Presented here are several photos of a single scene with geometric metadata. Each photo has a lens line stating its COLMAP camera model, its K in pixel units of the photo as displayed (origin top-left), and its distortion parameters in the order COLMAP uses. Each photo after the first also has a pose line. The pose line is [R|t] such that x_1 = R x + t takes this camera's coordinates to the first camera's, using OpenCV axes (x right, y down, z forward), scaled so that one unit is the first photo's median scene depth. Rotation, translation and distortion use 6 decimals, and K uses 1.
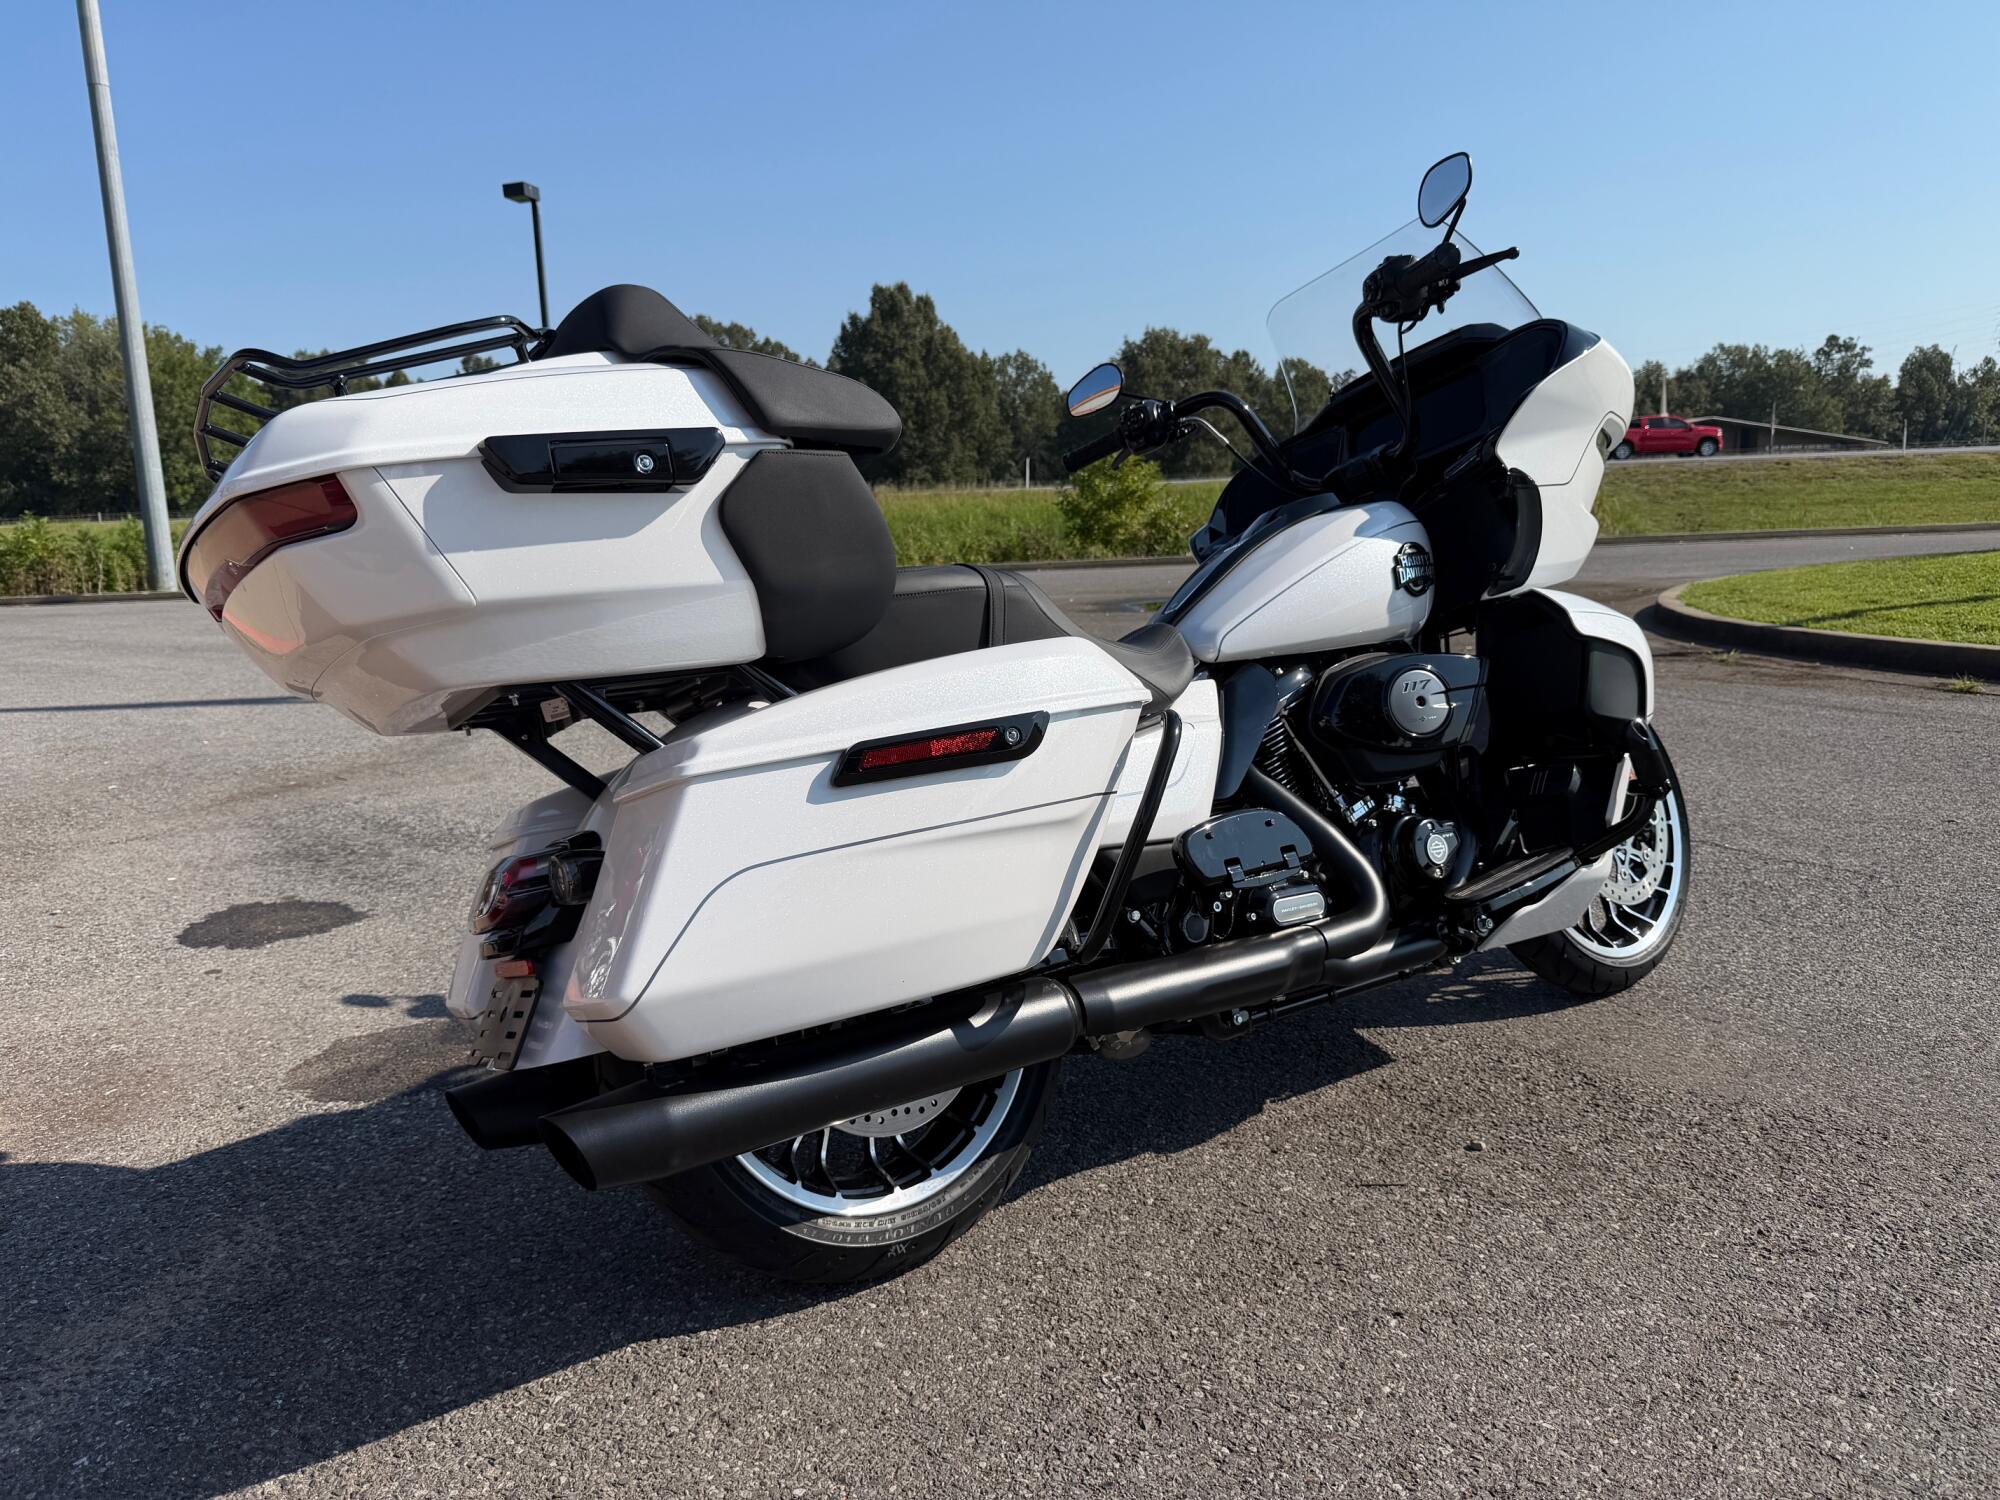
lens RADIAL K [[1395.1, 0, 1000.0], [0, 1395.1, 750.0], [0, 0, 1]] dist [0.108461, -0.173704]
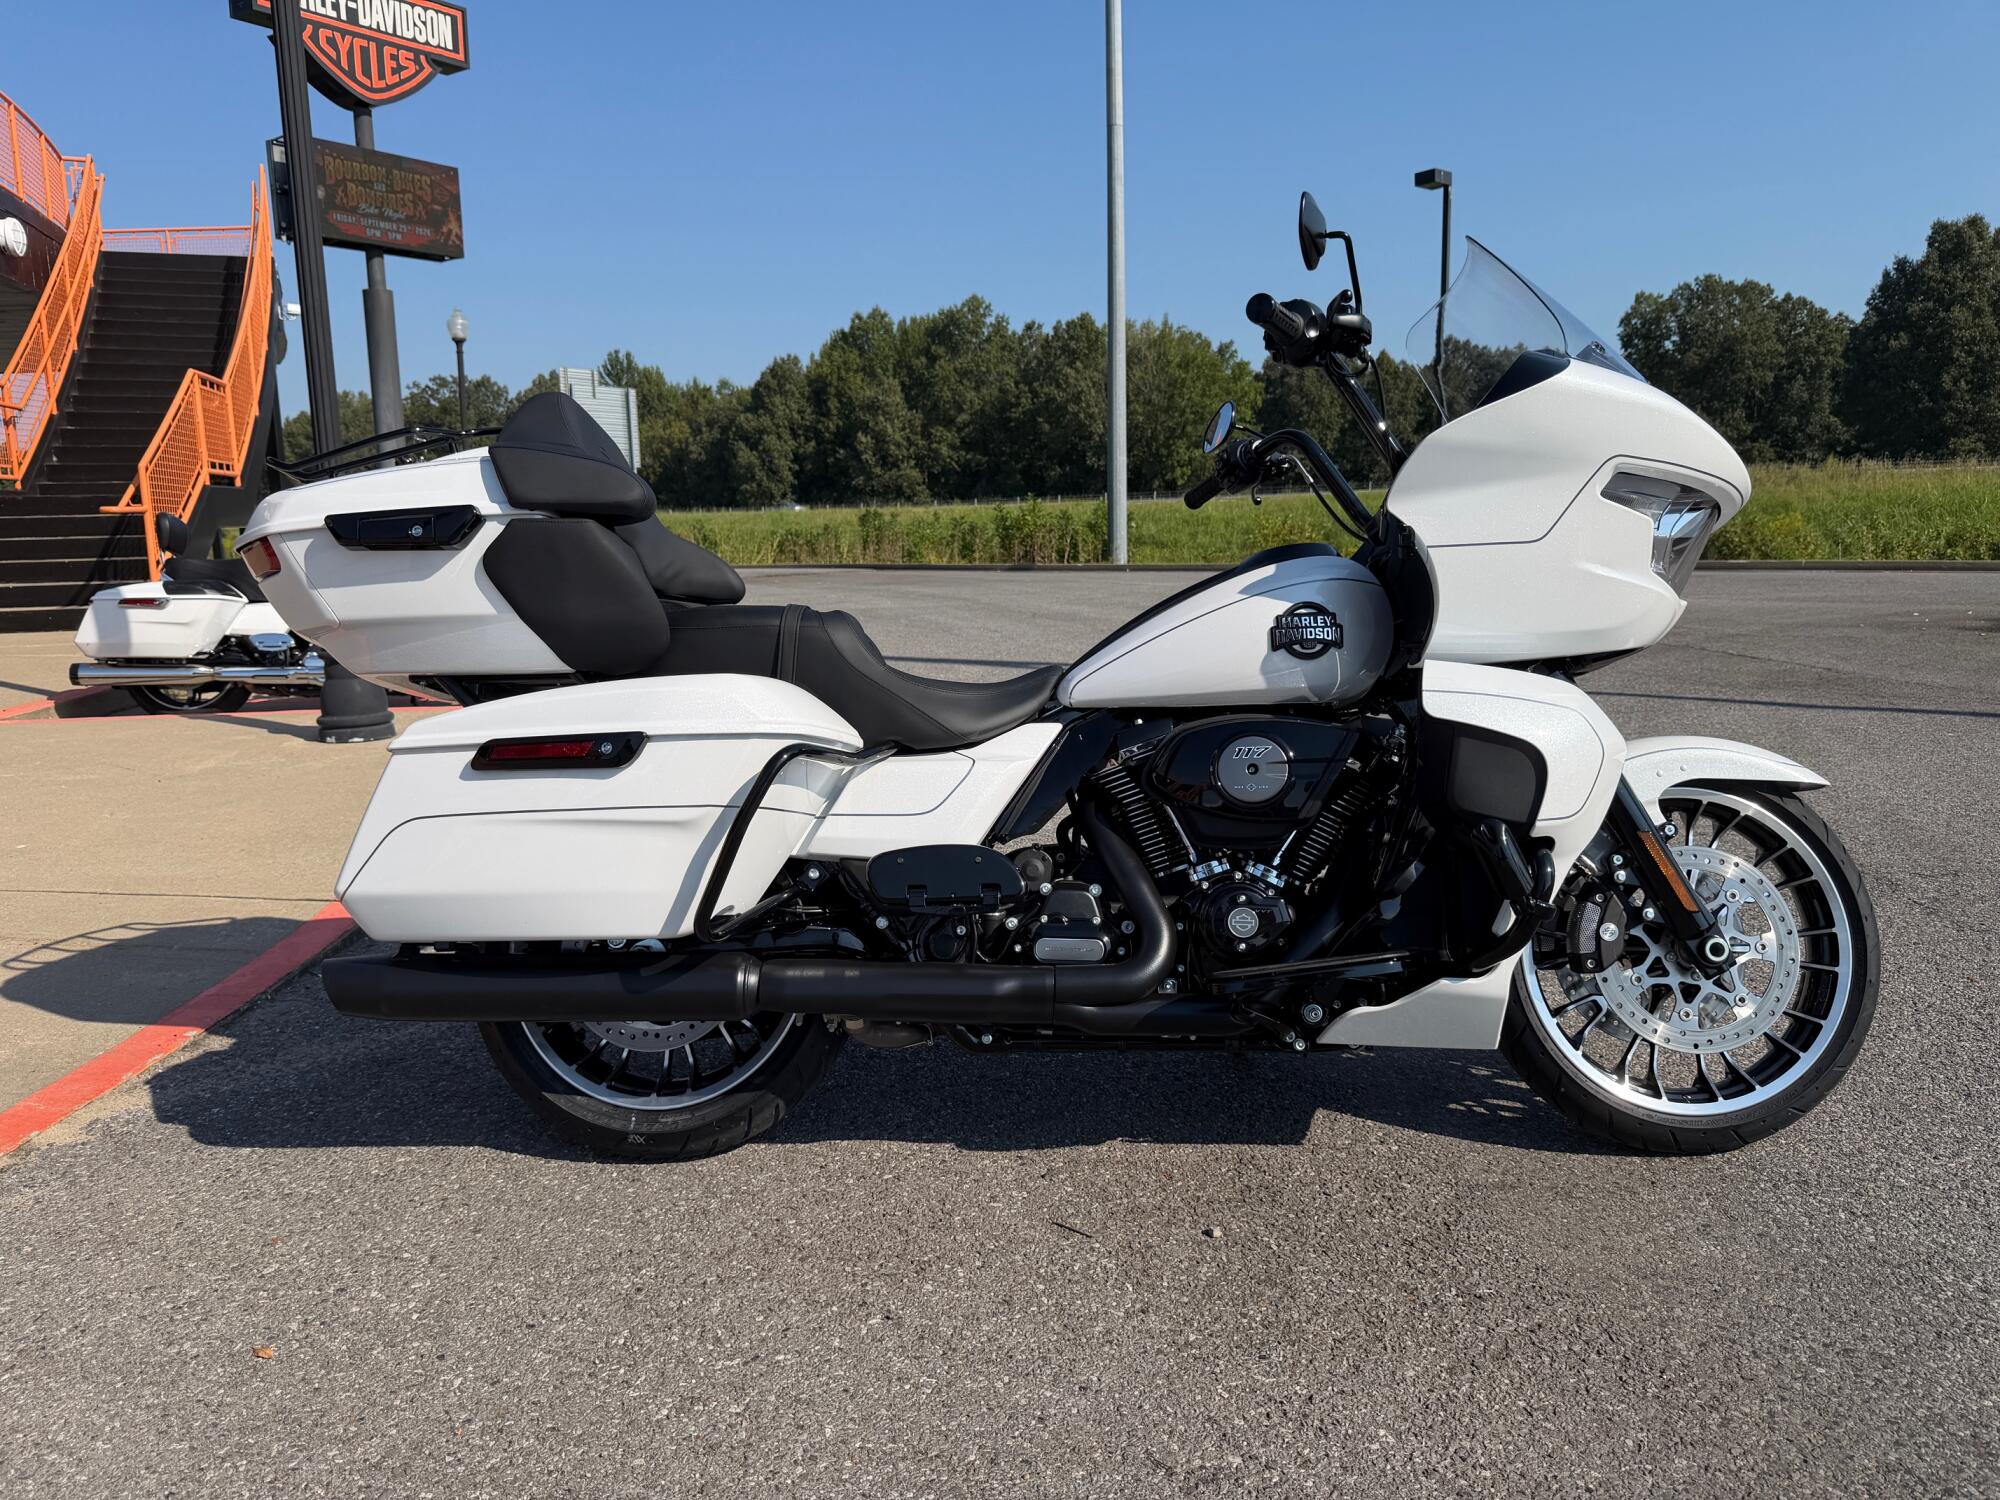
lens RADIAL K [[1400.7, 0, 1012.6], [0, 1400.7, 763.1], [0, 0, 1]] dist [0.049761, -0.073004]
pose [[0.792738, 0.120110, -0.597611, 0.084568], [-0.105108, 0.992644, 0.060079, -0.008978], [0.600432, 0.015187, 0.799532, 0.016256]]
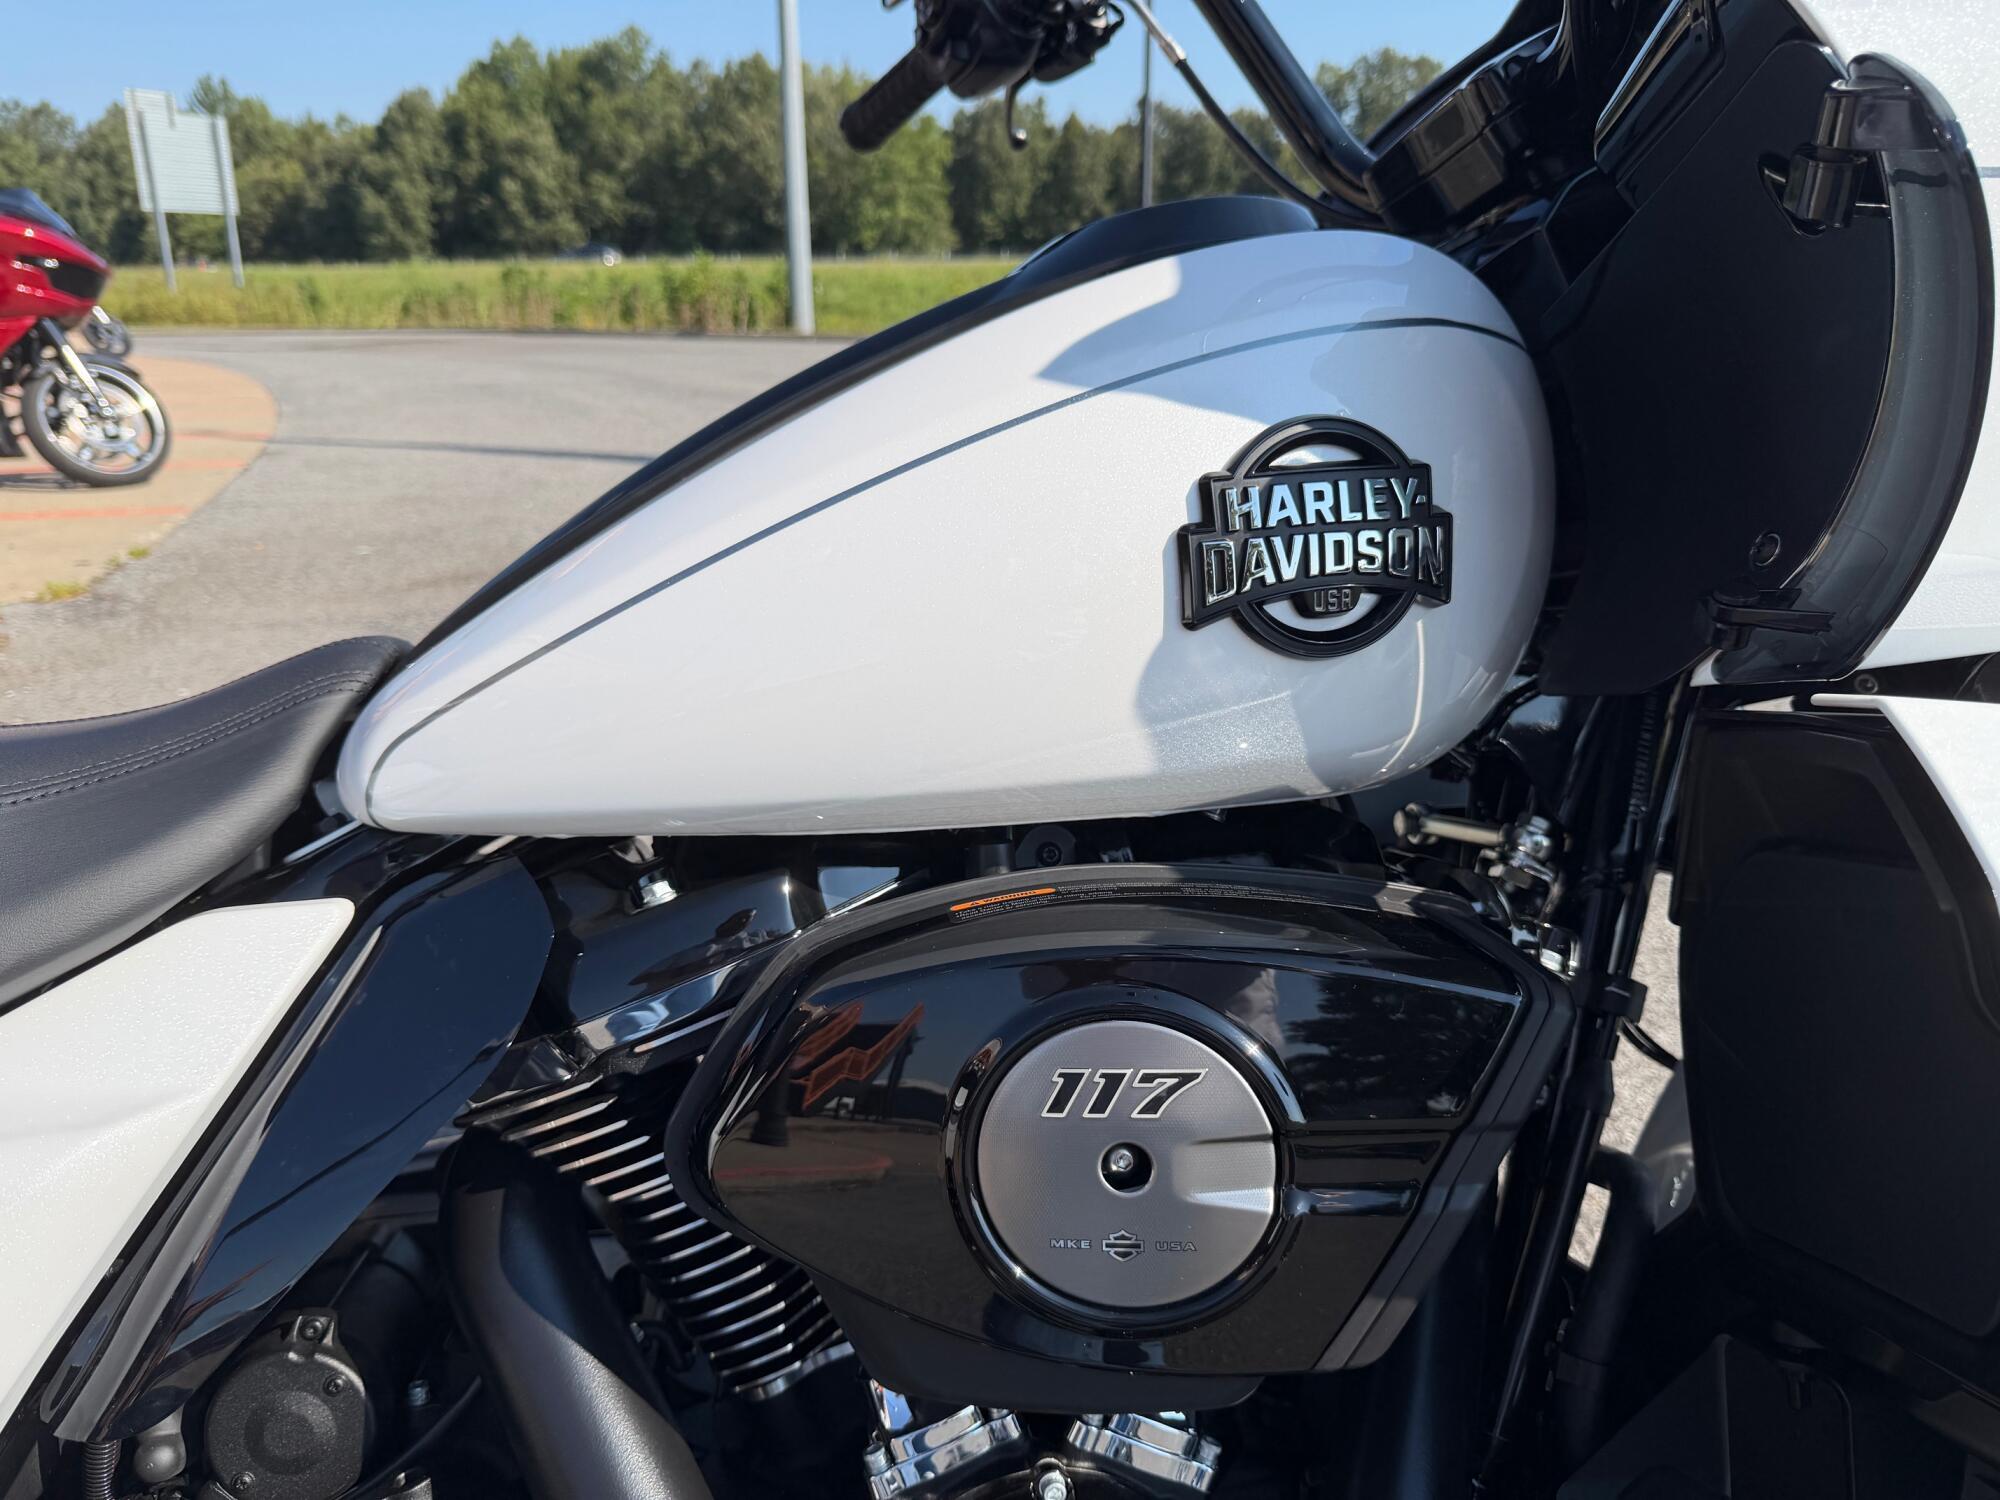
lens RADIAL K [[1402.1, 0, 1042.5], [0, 1402.1, 740.1], [0, 0, 1]] dist [-0.041908, -0.000194]
pose [[0.911880, 0.159834, -0.378058, 0.040996], [-0.098278, 0.979296, 0.176974, -0.015651], [0.398517, -0.124225, 0.908709, 0.092498]]
